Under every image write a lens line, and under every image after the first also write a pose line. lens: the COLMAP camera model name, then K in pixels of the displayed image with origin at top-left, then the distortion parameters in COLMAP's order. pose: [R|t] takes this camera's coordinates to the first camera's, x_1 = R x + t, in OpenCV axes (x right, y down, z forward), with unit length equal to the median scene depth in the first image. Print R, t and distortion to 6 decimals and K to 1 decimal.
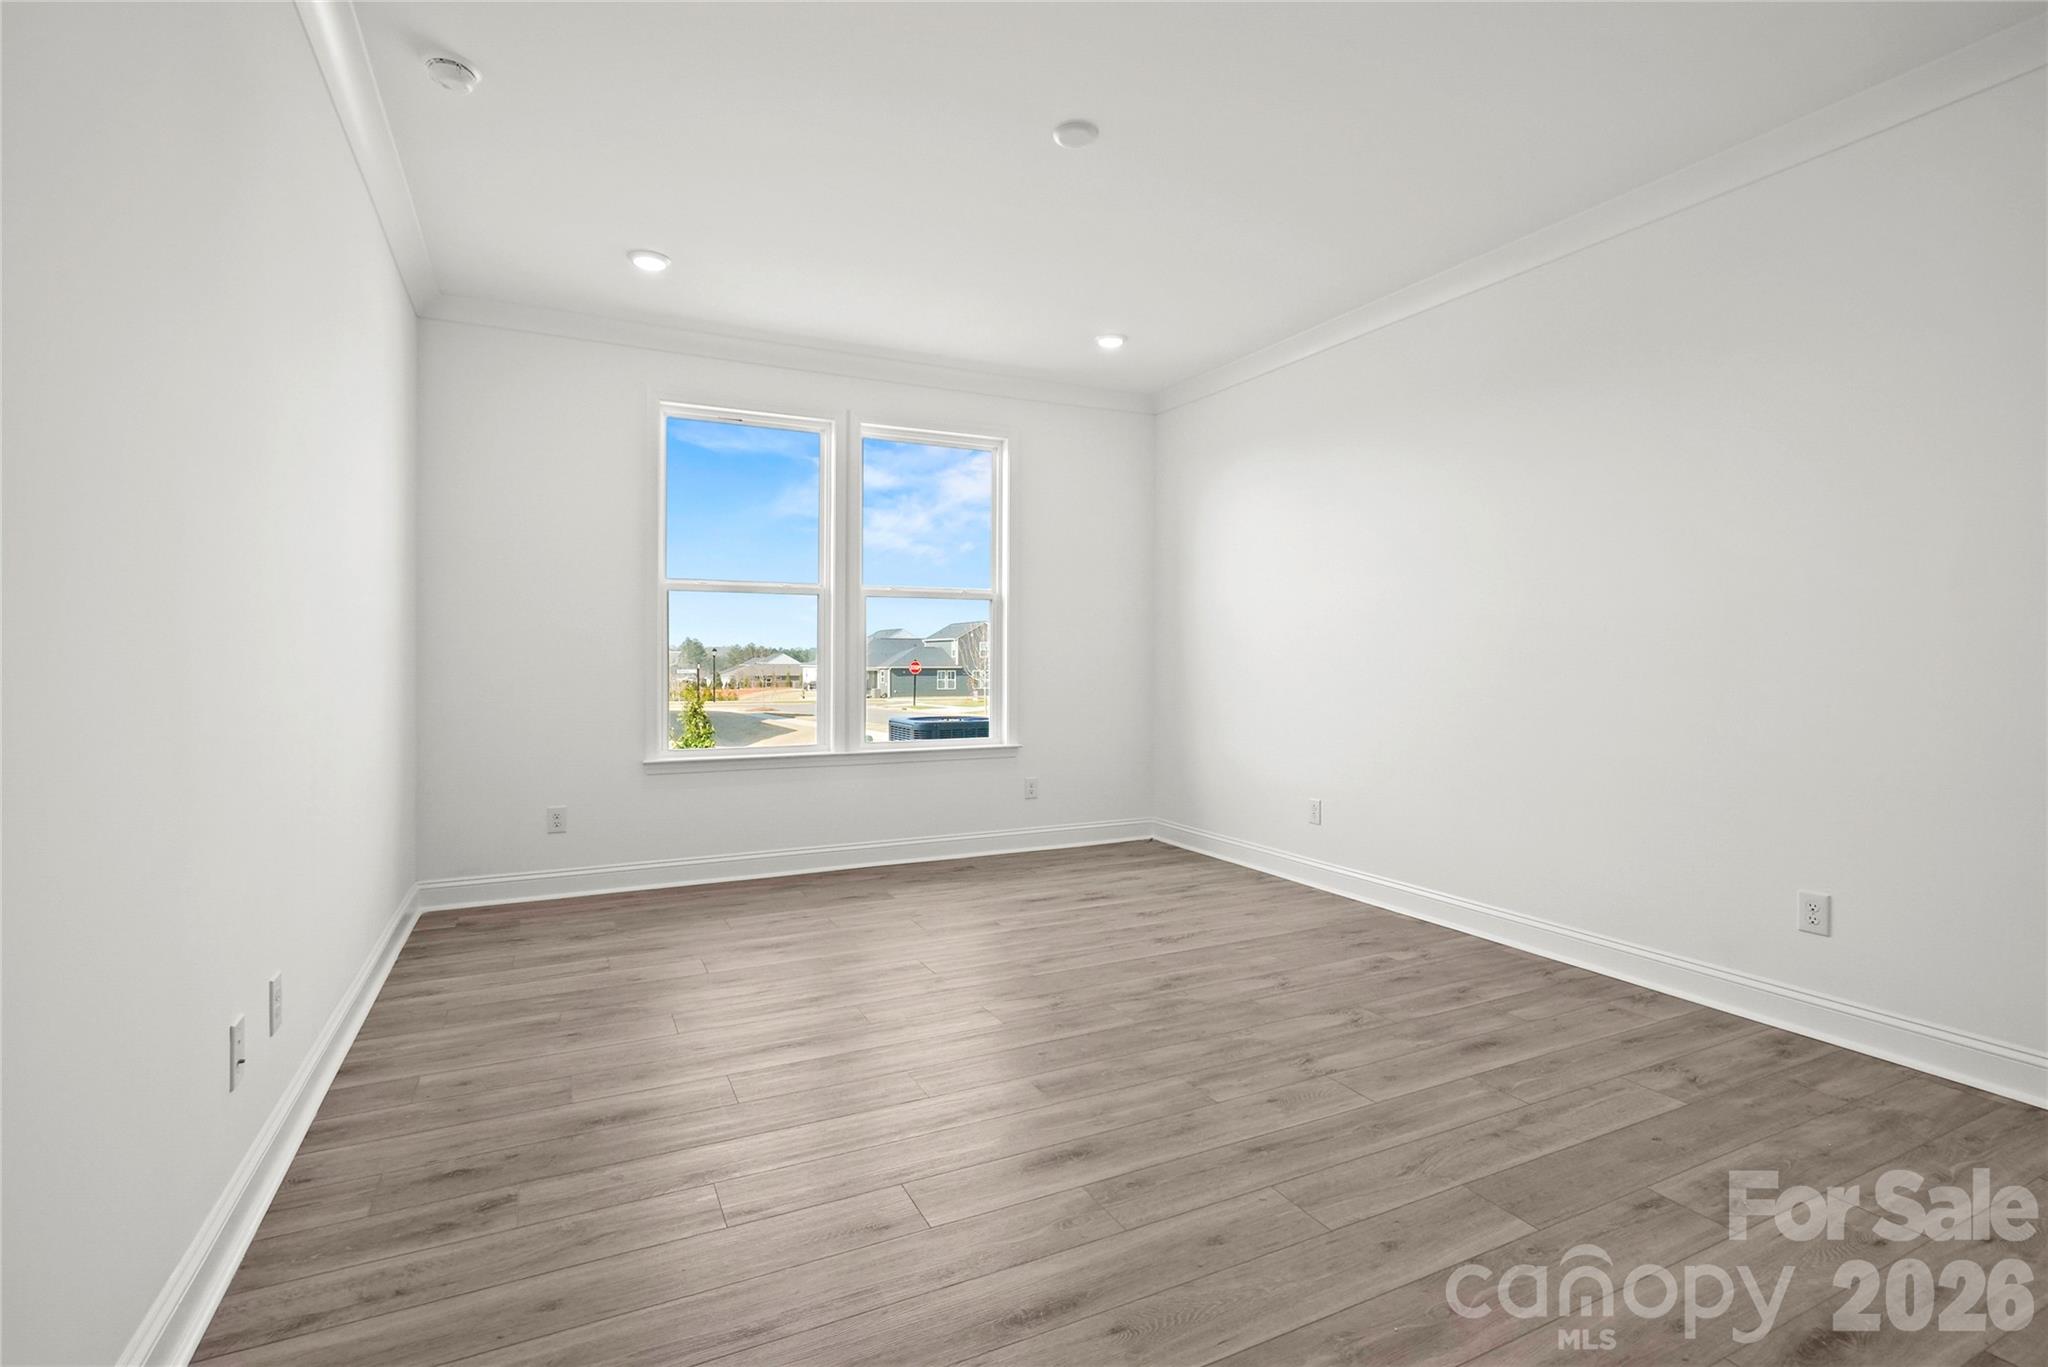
lens RADIAL K [[940.4, 0, 1016.8], [0, 940.4, 683.3], [0, 0, 1]] dist [-0.001889, 0.000125]
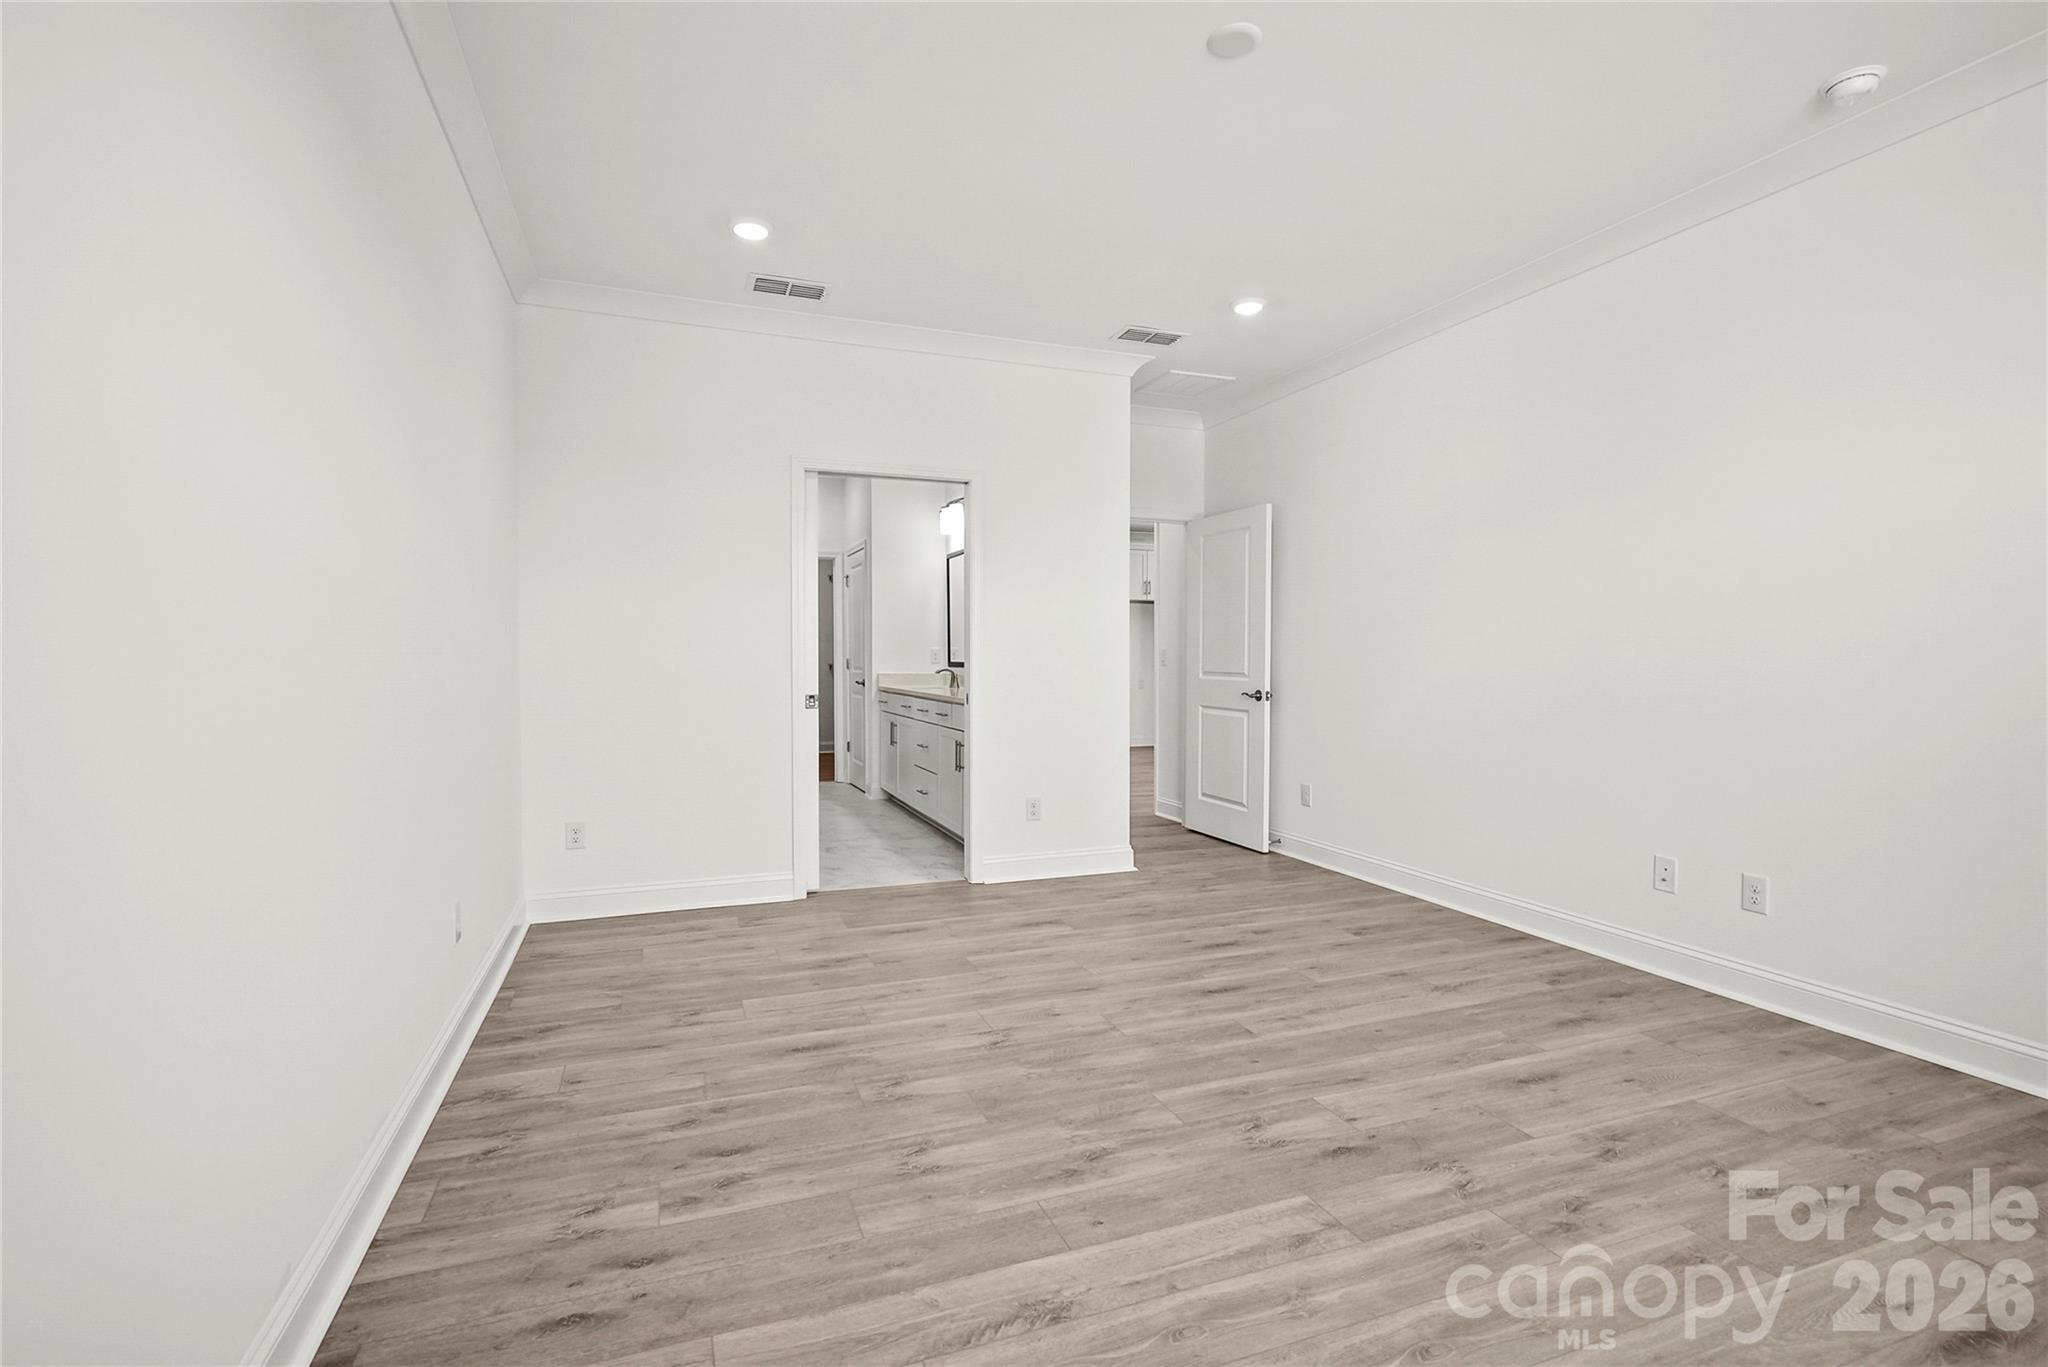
lens RADIAL K [[940.4, 0, 1016.8], [0, 940.4, 683.3], [0, 0, 1]] dist [-0.001889, 0.000125]
pose [[-0.995299, -0.005225, 0.096705, 0.184009], [-0.000023, 0.998556, 0.053712, -0.058118], [-0.096846, 0.053457, -0.993863, 1.997687]]
